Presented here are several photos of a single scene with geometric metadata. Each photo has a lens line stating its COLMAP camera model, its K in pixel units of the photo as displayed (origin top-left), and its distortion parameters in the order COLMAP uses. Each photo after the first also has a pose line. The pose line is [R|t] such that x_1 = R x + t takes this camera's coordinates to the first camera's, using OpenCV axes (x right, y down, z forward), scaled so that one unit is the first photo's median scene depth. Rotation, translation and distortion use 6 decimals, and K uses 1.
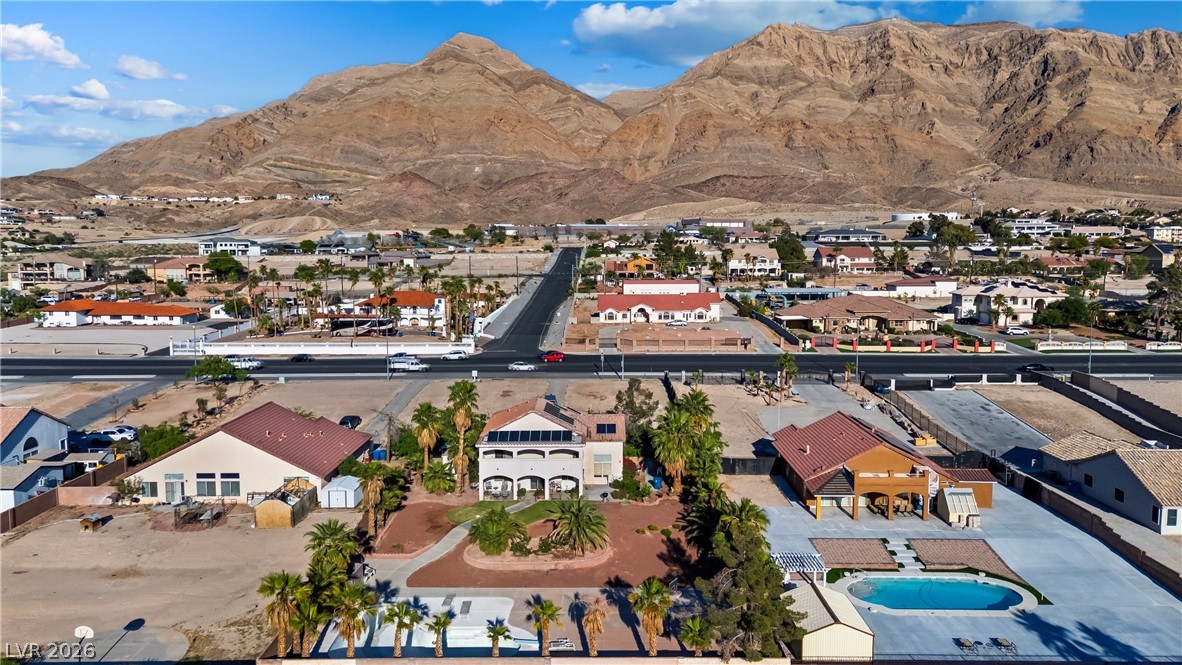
lens RADIAL K [[892.2, 0, 602.0], [0, 892.2, 328.4], [0, 0, 1]] dist [0.096814, -0.101083]
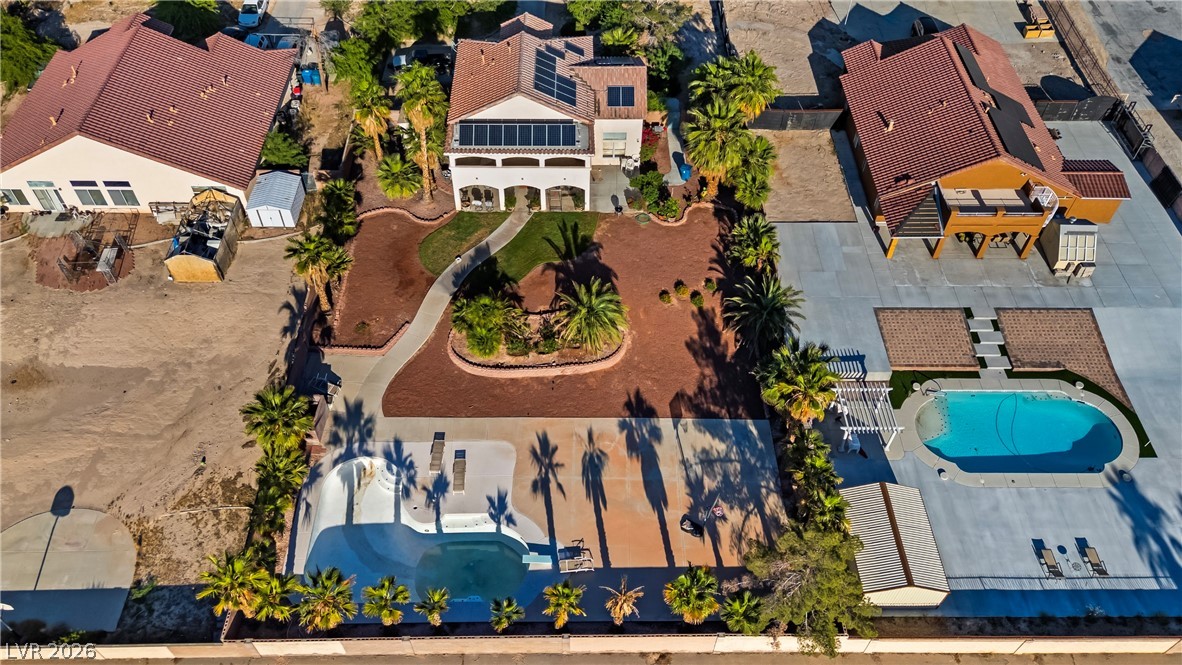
lens RADIAL K [[892.2, 0, 602.0], [0, 892.2, 328.4], [0, 0, 1]] dist [0.096814, -0.101083]
pose [[0.999729, 0.001191, 0.023268, -0.030618], [-0.016993, 0.720516, 0.693230, -0.290543], [-0.015940, -0.693437, 0.720341, 0.390475]]
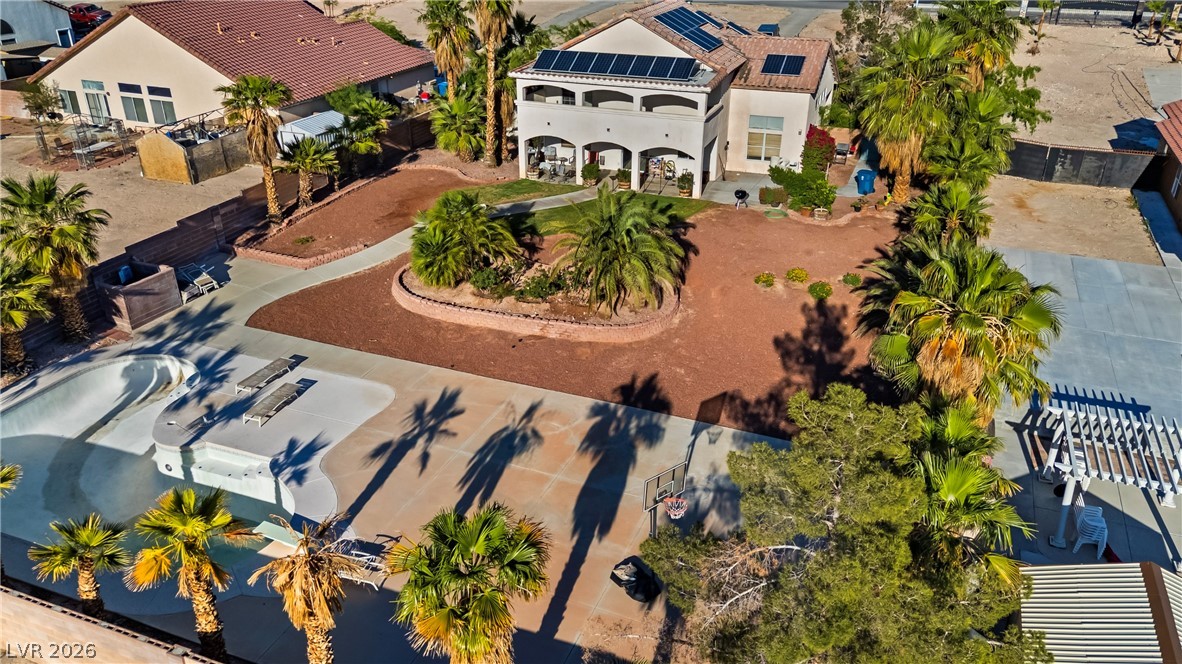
lens RADIAL K [[892.2, 0, 602.0], [0, 892.2, 327.9], [0, 0, 1]] dist [0.096814, -0.101083]
pose [[0.928448, 0.162678, -0.333946, 0.117900], [-0.038295, 0.936132, 0.349556, 0.087824], [0.369483, -0.311757, 0.875380, 0.533542]]
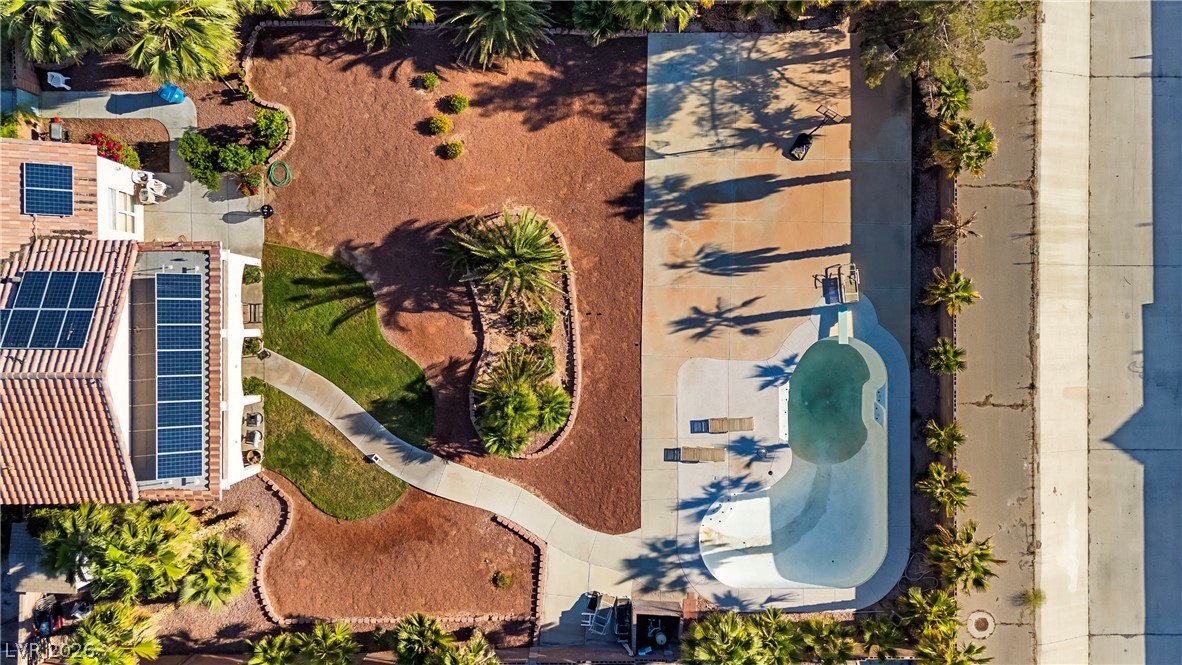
lens RADIAL K [[892.2, 0, 602.0], [0, 892.2, 328.4], [0, 0, 1]] dist [0.096814, -0.101083]
pose [[0.003992, -0.999987, 0.003236, -0.063656], [0.082890, 0.003556, 0.996552, -0.300186], [-0.996551, -0.003710, 0.082903, 0.827795]]
